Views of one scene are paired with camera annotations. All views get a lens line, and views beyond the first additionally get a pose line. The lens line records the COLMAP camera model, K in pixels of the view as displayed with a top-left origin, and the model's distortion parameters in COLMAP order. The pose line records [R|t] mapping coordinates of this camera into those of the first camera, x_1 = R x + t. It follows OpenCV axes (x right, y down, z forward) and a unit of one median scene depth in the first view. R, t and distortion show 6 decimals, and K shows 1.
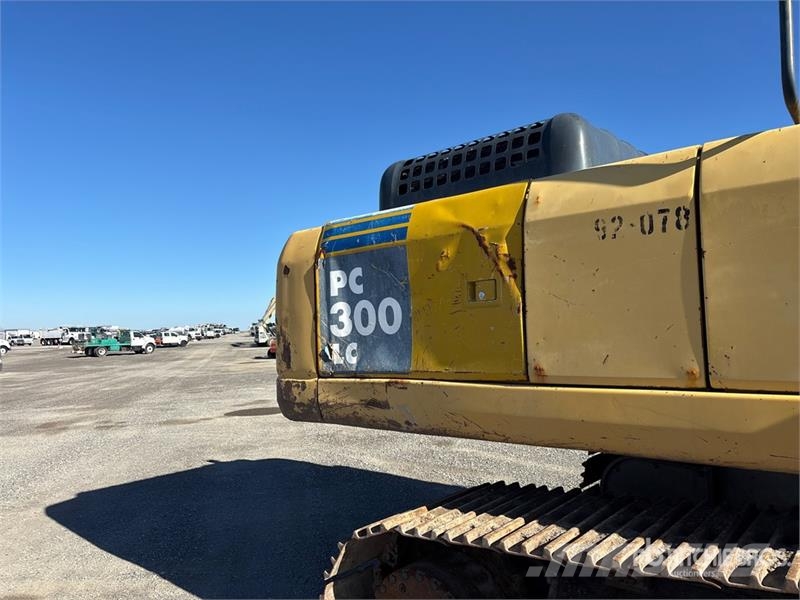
lens RADIAL K [[602.1, 0, 398.6], [0, 602.1, 294.4], [0, 0, 1]] dist [0.055291, -0.065576]
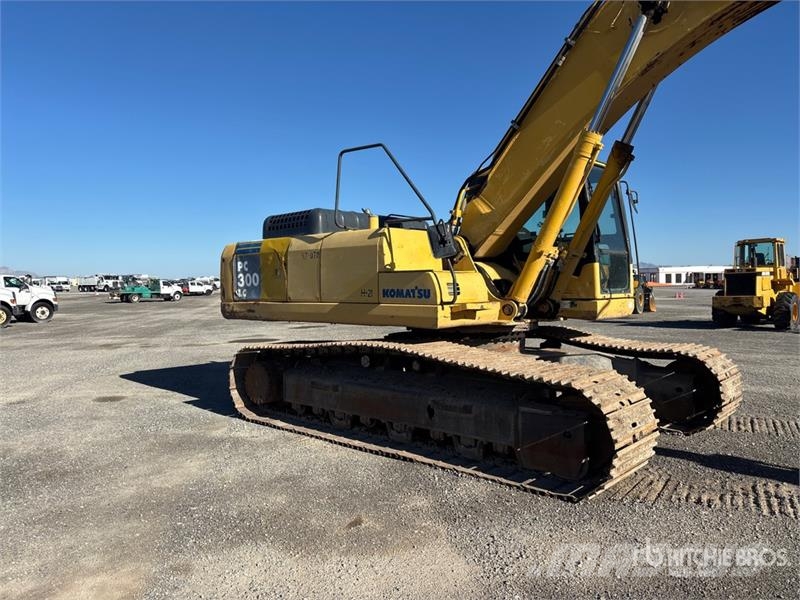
lens RADIAL K [[602.1, 0, 397.7], [0, 602.1, 289.7], [0, 0, 1]] dist [0.055291, -0.065576]
pose [[0.999008, 0.017736, -0.040857, 0.701471], [-0.014856, 0.997454, 0.069749, -0.113201], [0.041990, -0.069073, 0.996728, -1.630554]]
